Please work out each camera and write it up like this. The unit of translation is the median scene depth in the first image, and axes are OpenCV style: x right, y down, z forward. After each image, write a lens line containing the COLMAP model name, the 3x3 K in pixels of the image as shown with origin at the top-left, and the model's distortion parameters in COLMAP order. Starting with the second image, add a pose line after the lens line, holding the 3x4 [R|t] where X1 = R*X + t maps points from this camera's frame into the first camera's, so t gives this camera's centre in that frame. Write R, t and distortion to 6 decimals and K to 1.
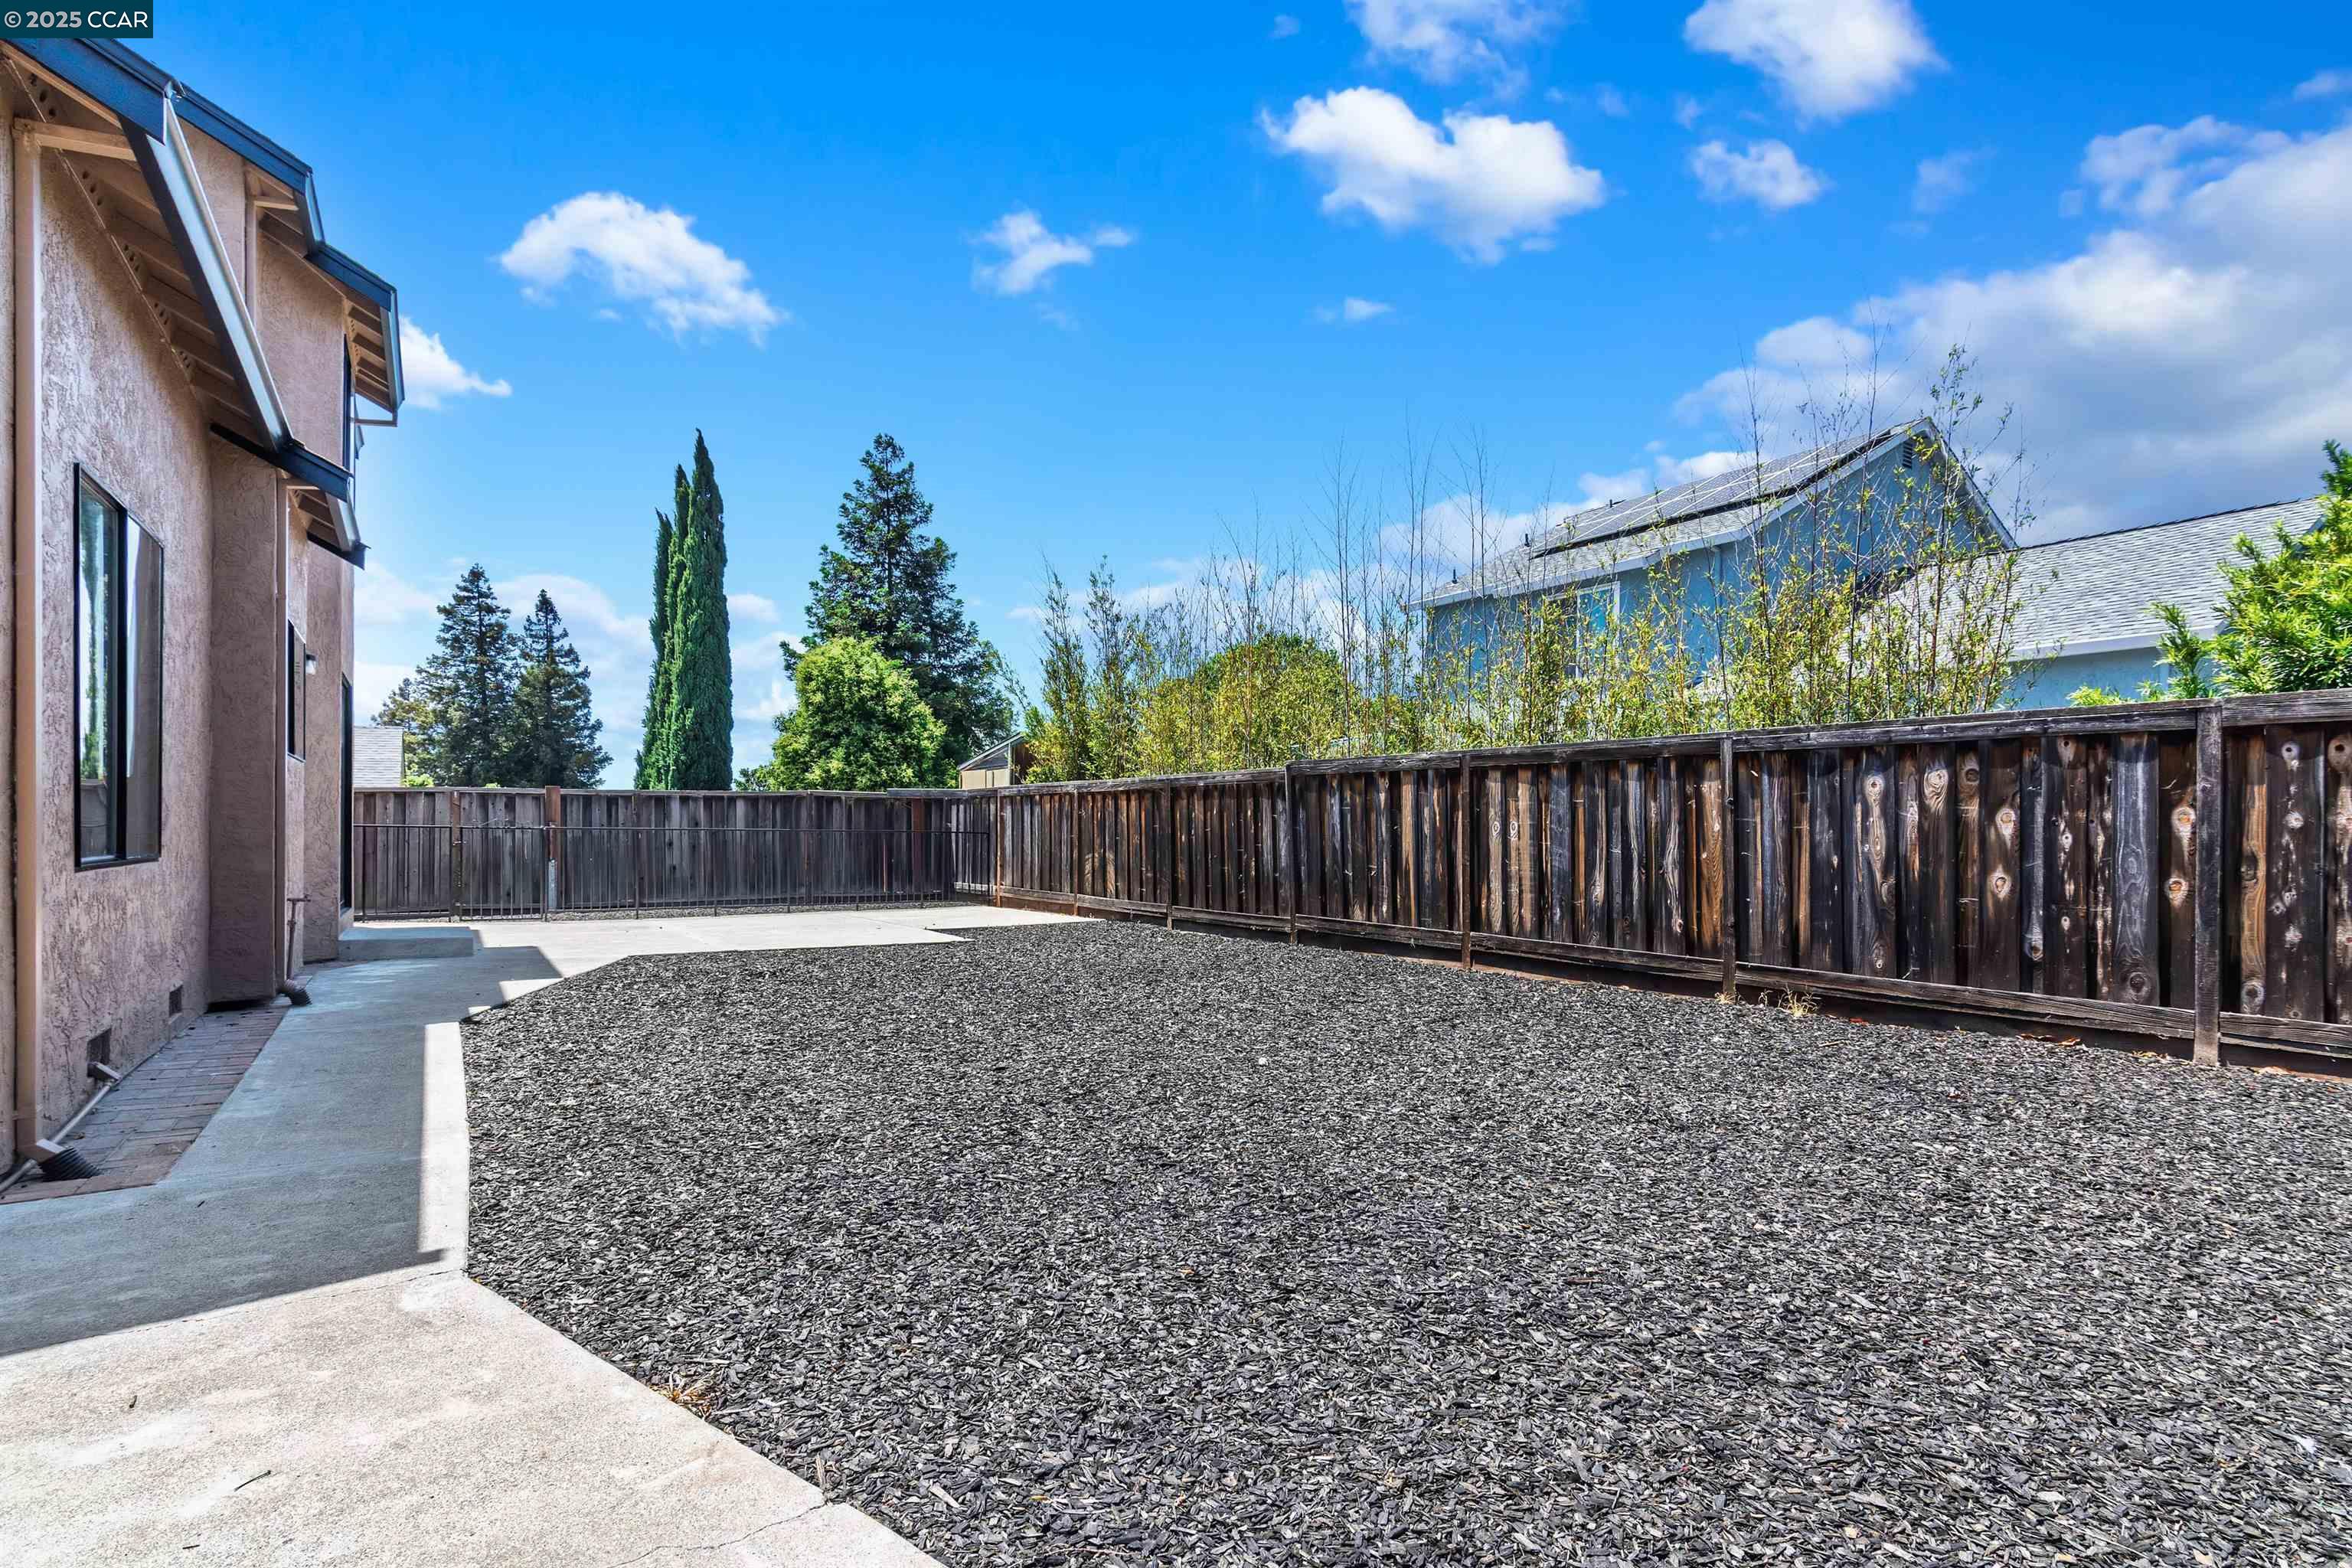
lens RADIAL K [[1150.8, 0, 1190.8], [0, 1150.8, 828.0], [0, 0, 1]] dist [-0.001678, -0.000110]
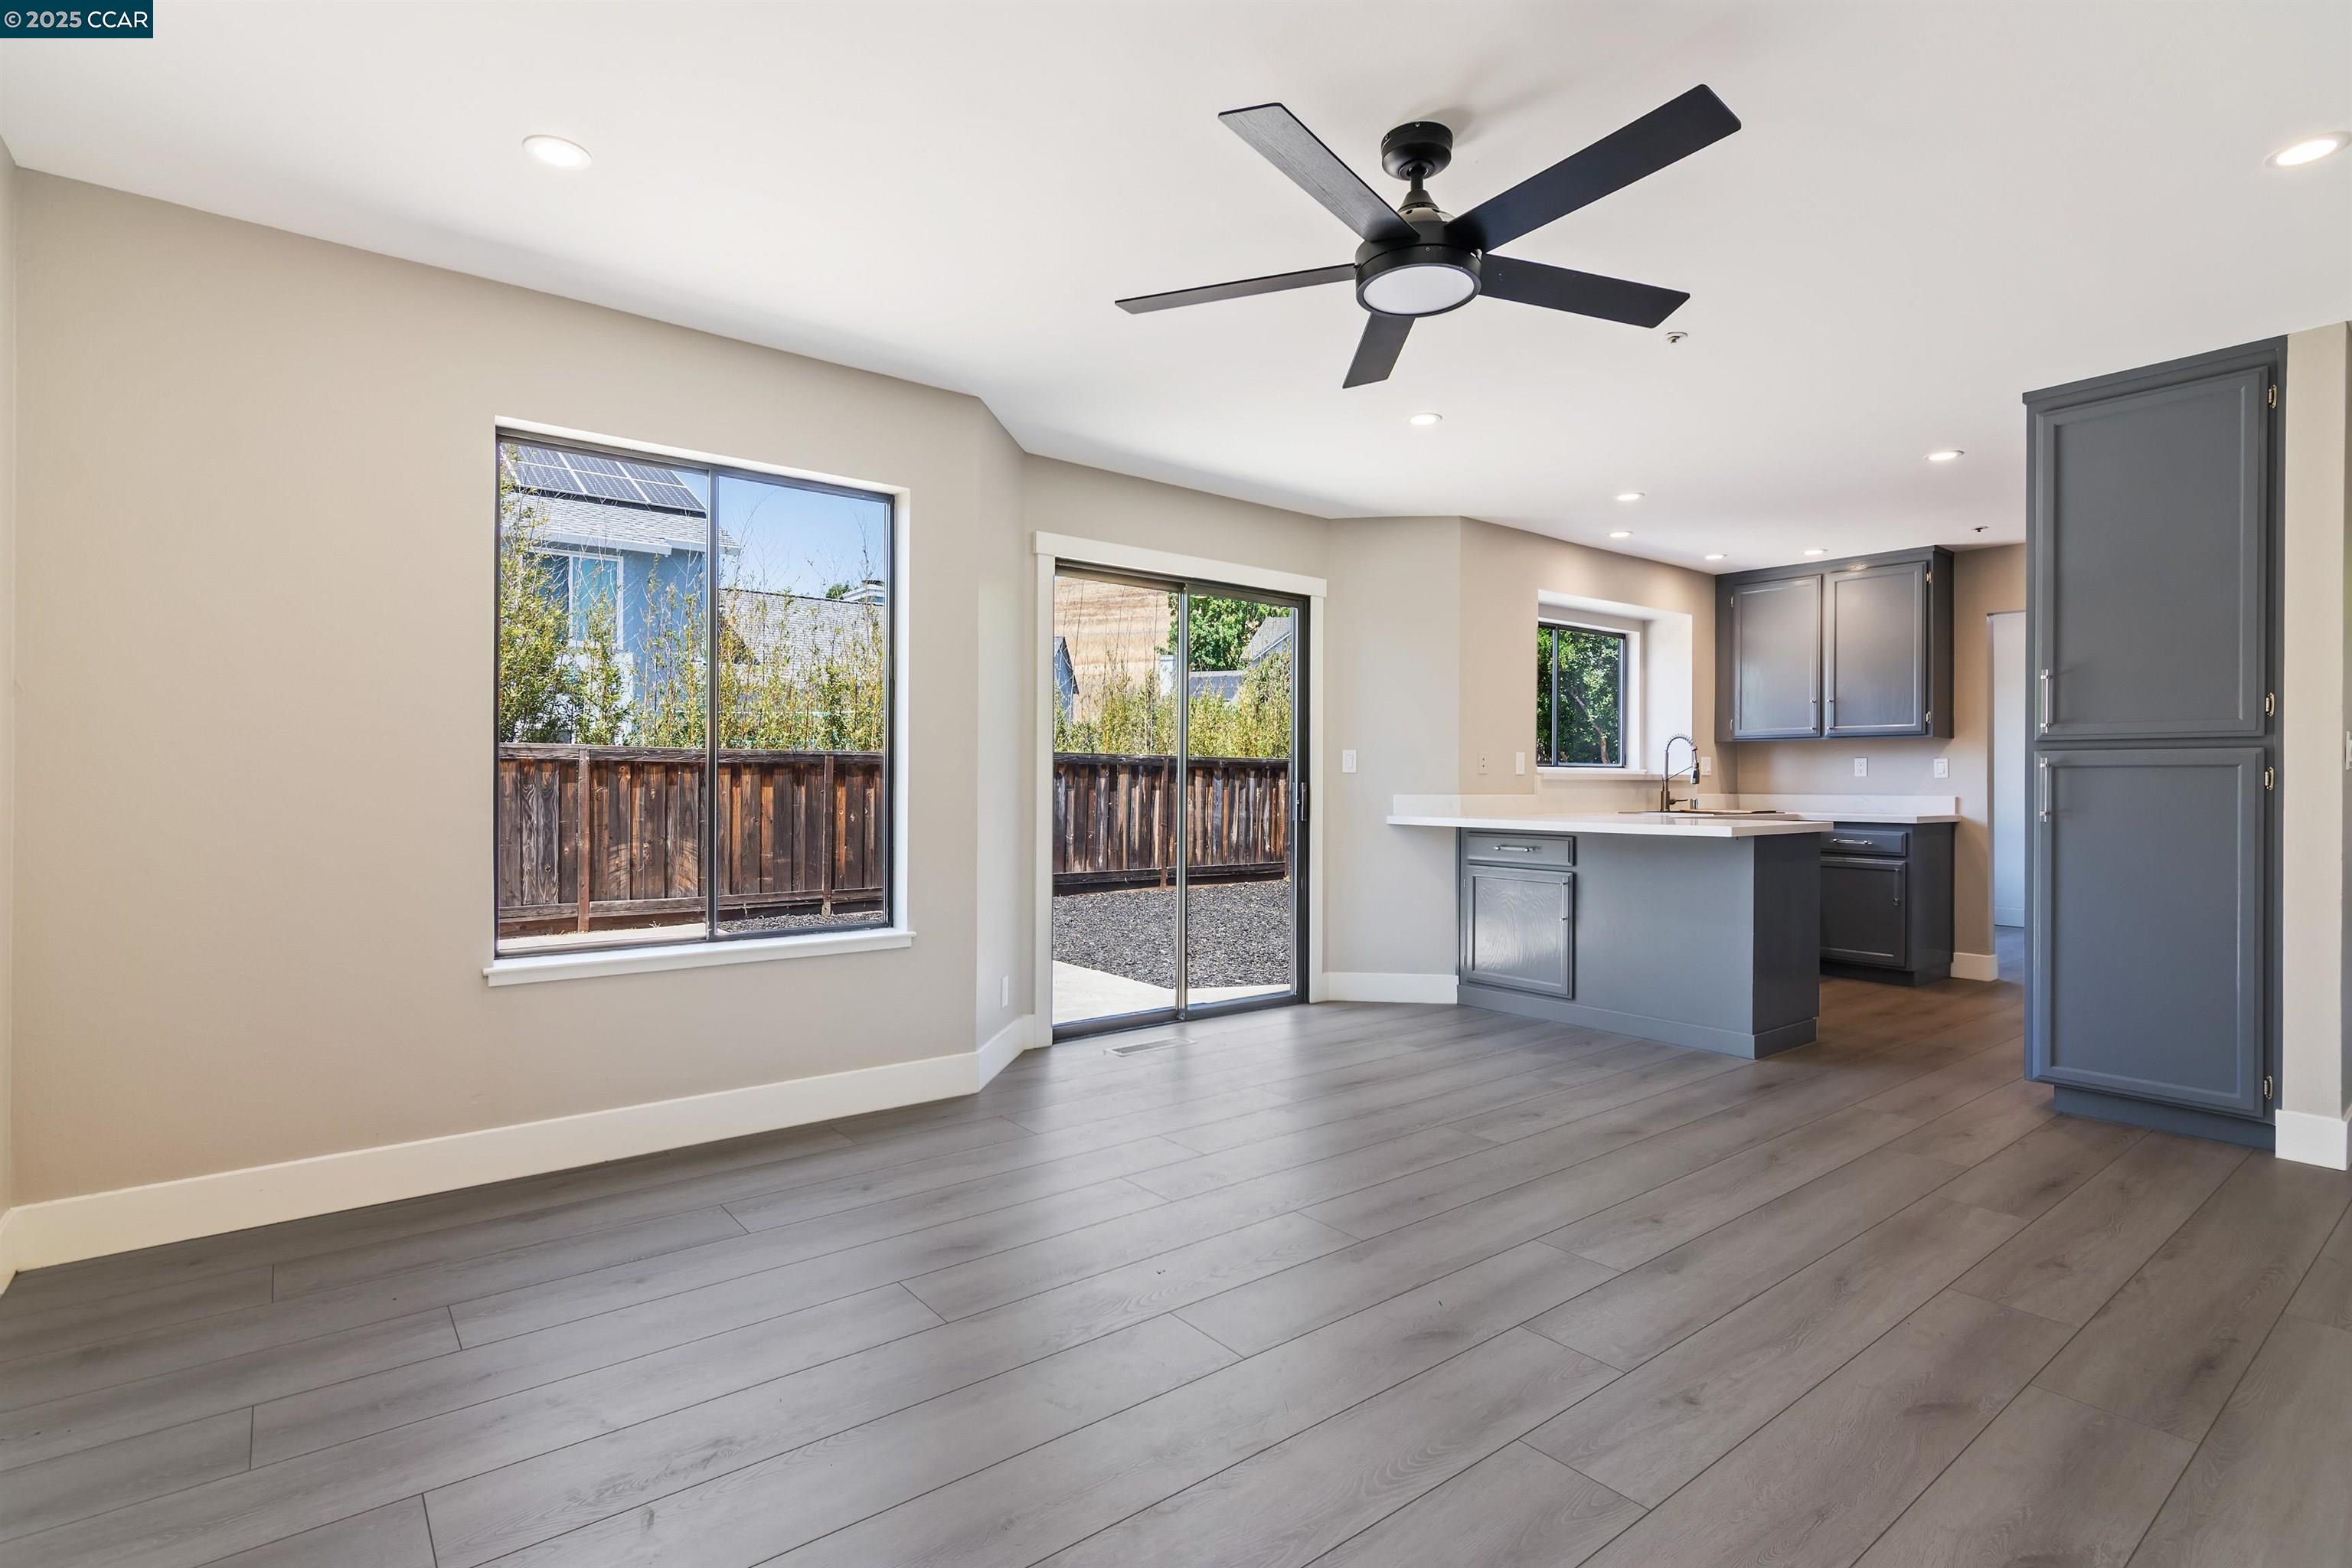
lens RADIAL K [[1134.8, 0, 1185.2], [0, 1134.8, 793.8], [0, 0, 1]] dist [-0.002635, 0.000940]
pose [[-0.094457, -0.018167, 0.995363, -1.310232], [-0.008282, 0.999813, 0.017462, -0.039948], [-0.995494, -0.006595, -0.094590, 1.087889]]
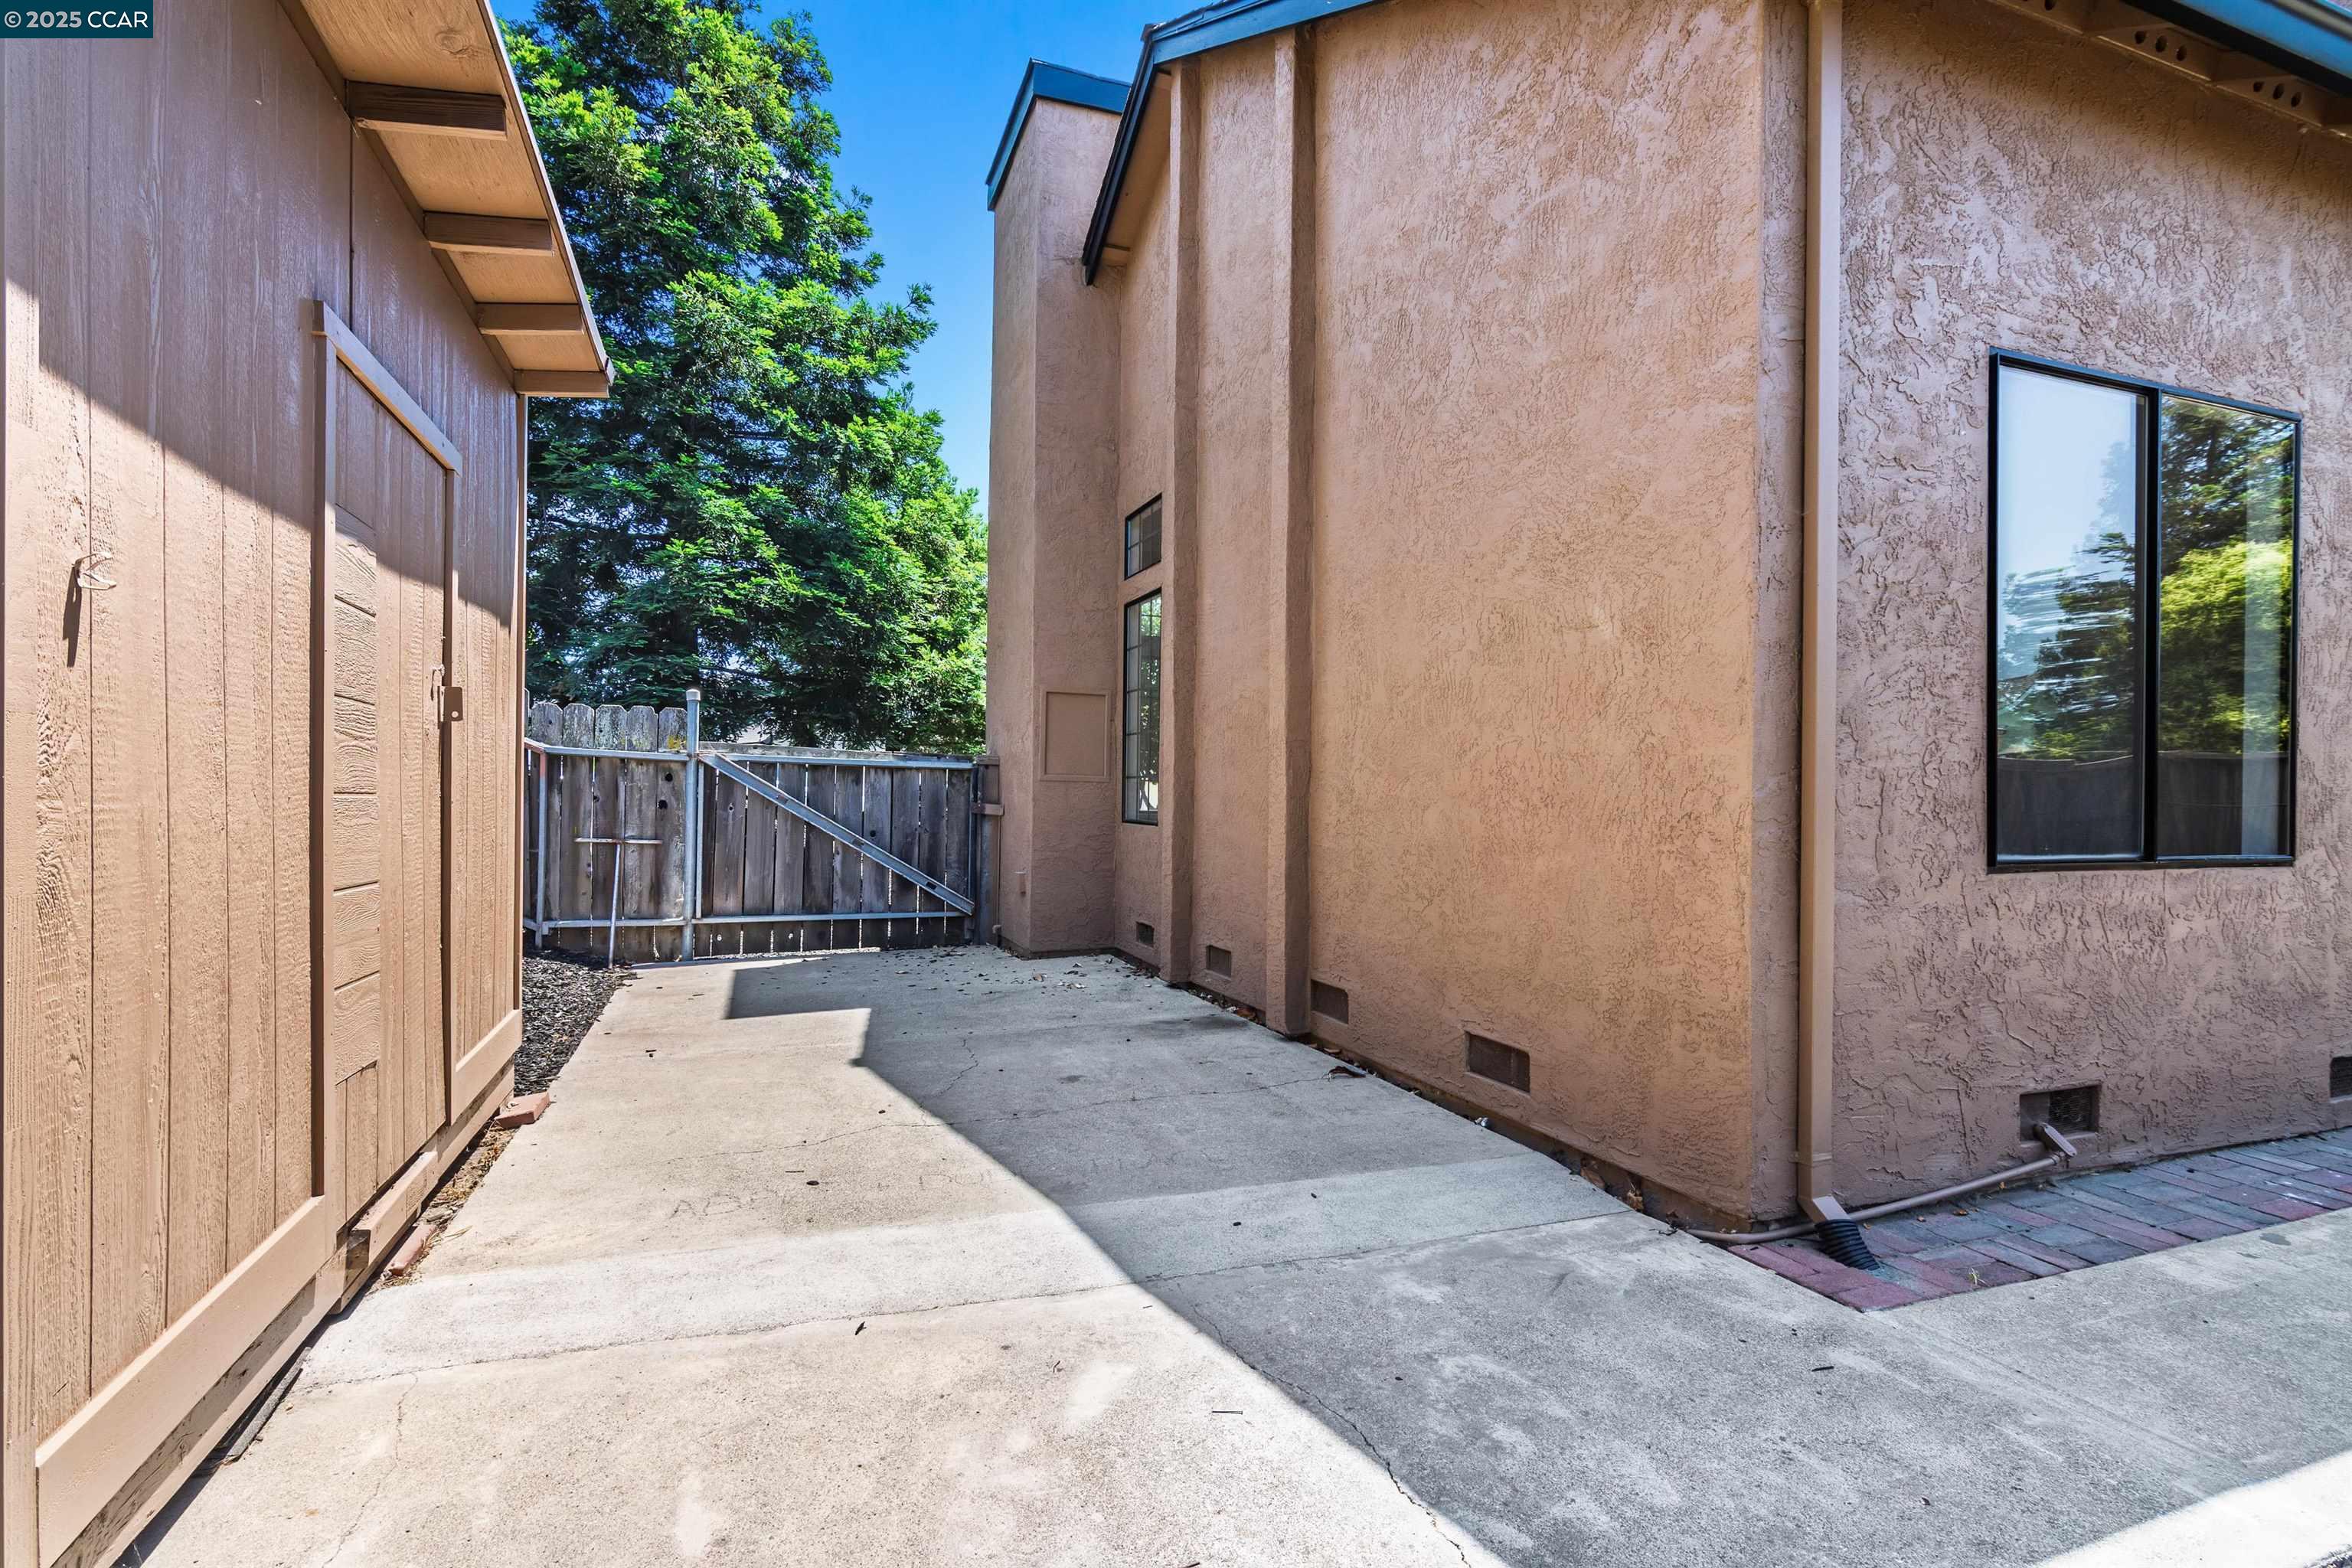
lens RADIAL K [[1134.8, 0, 1185.2], [0, 1134.8, 793.8], [0, 0, 1]] dist [-0.002635, 0.000940]
pose [[-0.211472, -0.010889, -0.977323, -0.042253], [-0.010162, 0.999908, -0.008941, -0.001310], [0.977331, 0.008041, -0.211563, 0.267499]]
